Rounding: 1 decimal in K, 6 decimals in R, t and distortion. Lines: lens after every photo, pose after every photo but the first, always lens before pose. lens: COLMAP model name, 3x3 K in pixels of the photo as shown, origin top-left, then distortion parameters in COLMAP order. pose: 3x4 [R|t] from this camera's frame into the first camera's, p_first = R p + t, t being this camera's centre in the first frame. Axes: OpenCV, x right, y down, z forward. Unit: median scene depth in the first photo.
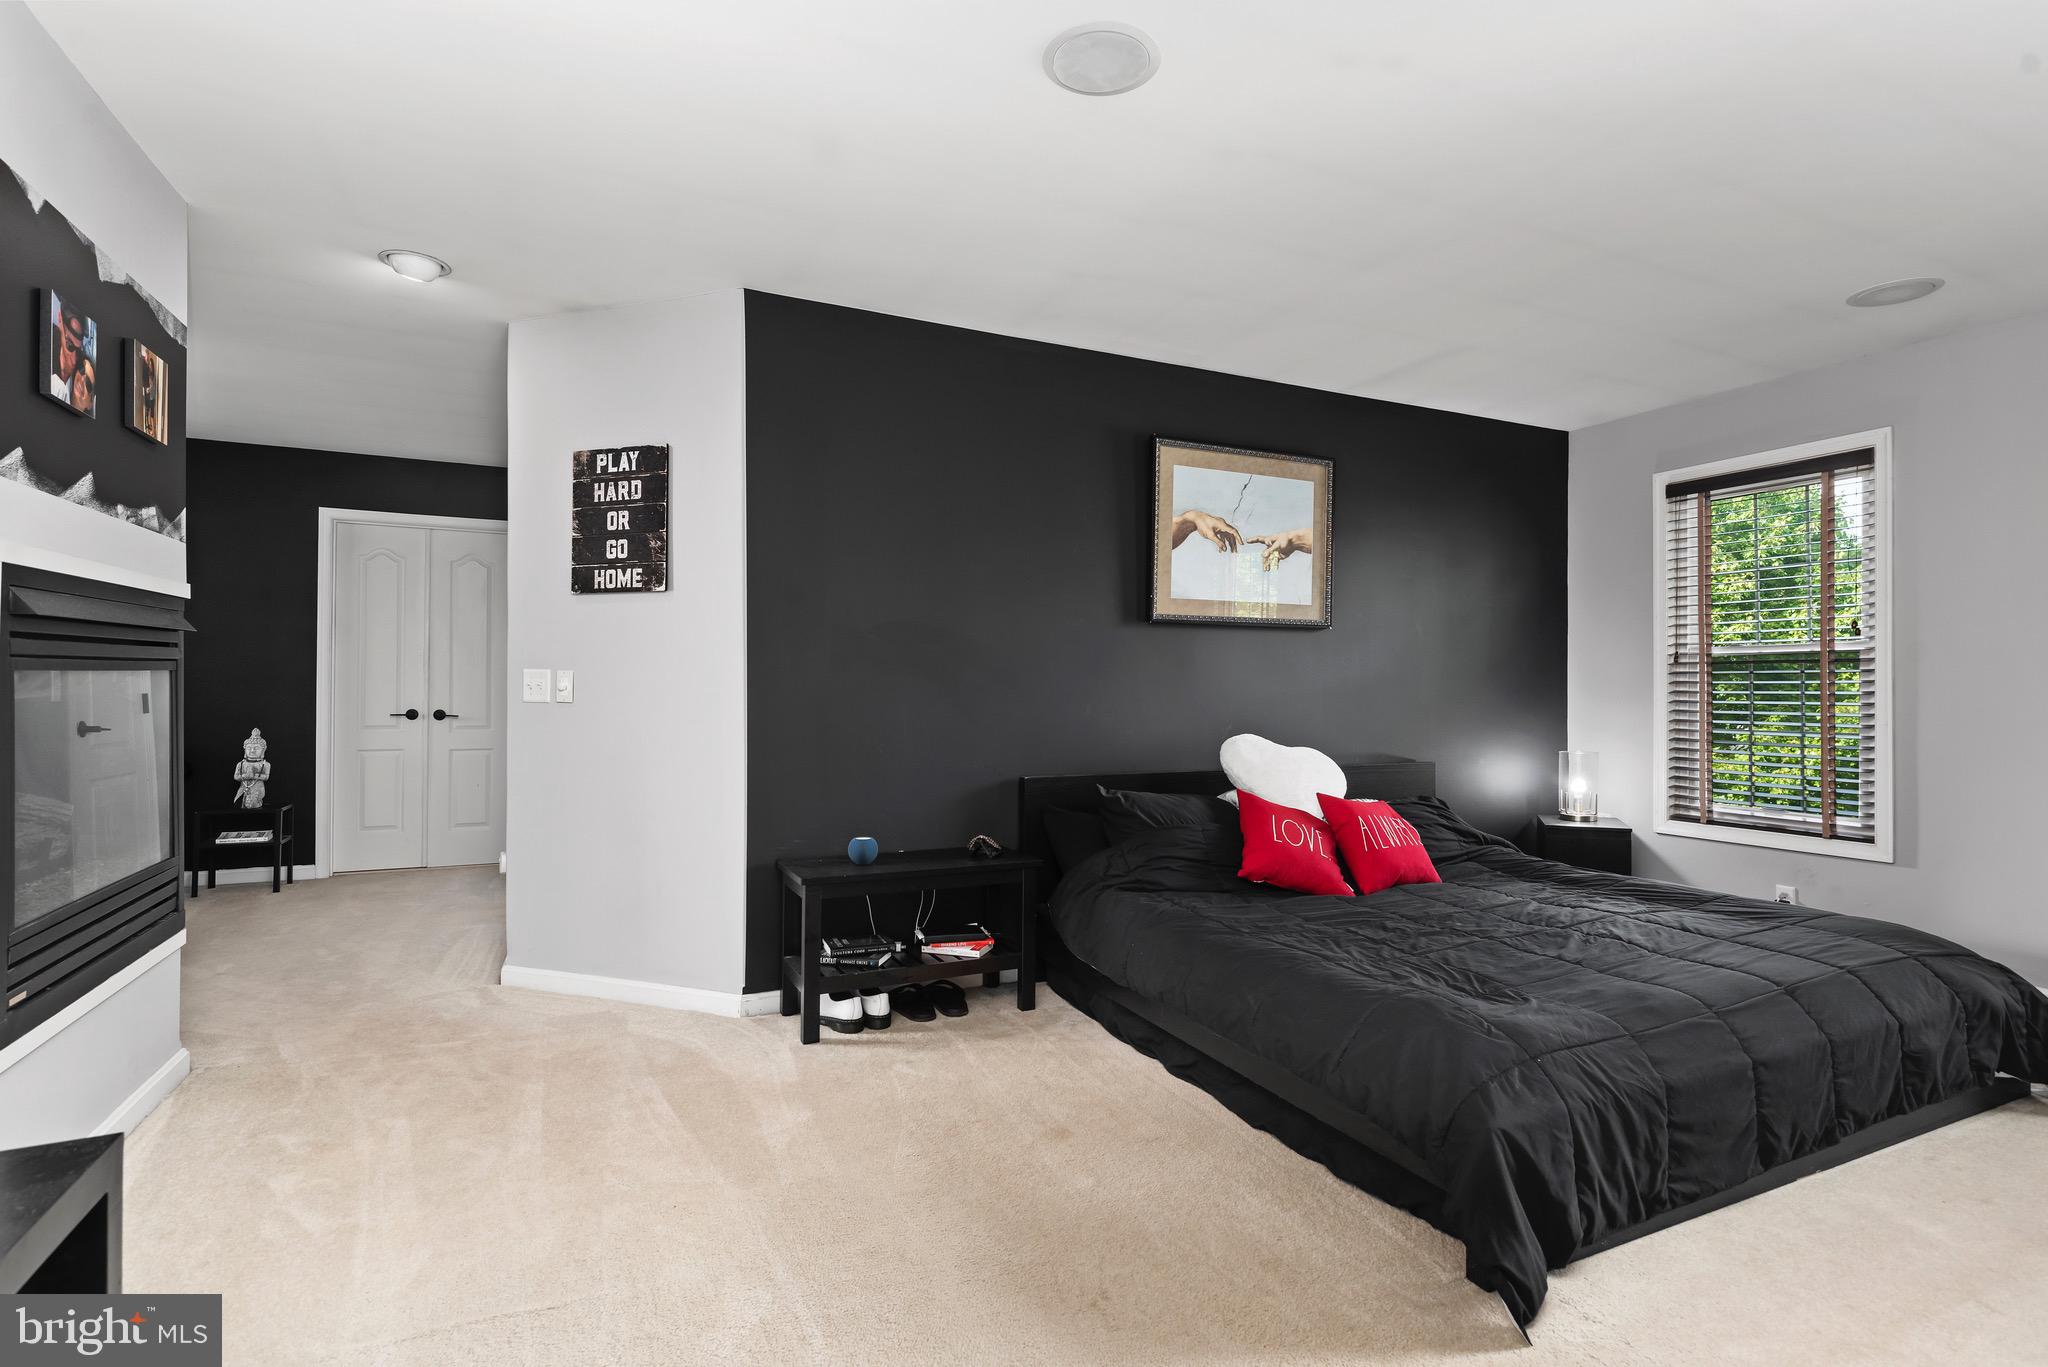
lens RADIAL K [[1000.4, 0, 1024.0], [0, 1000.4, 690.5], [0, 0, 1]] dist [-0.003815, 0.000947]
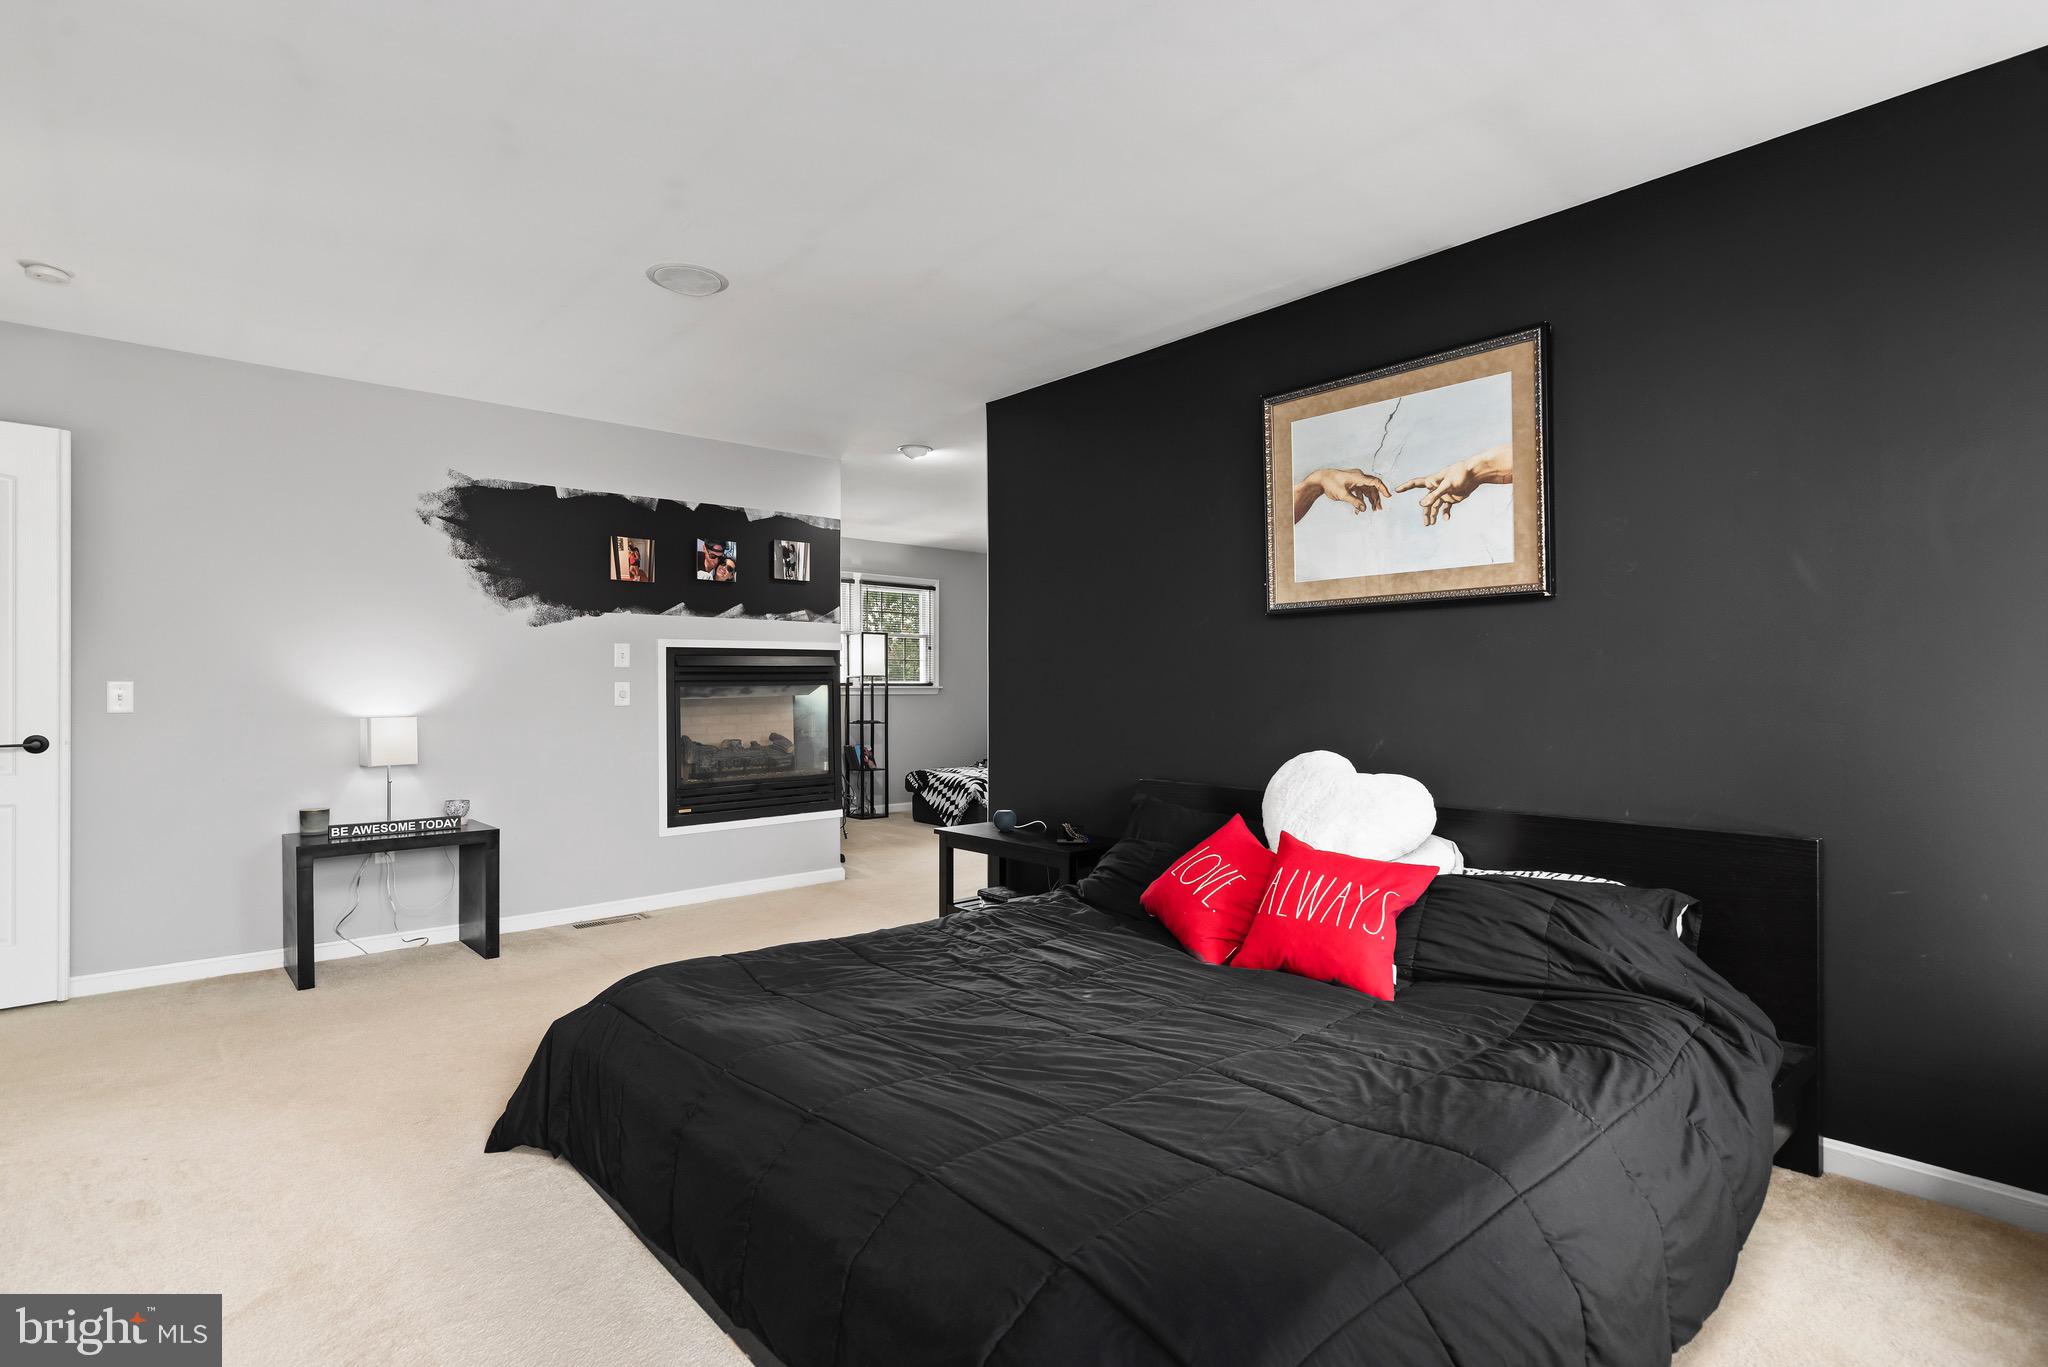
lens RADIAL K [[1000.4, 0, 1025.7], [0, 1000.4, 686.2], [0, 0, 1]] dist [-0.003815, 0.000947]
pose [[0.272916, -0.009984, -0.961986, 0.865324], [-0.004826, 0.999919, -0.011747, 0.003423], [0.962026, 0.007849, 0.272846, 0.552483]]
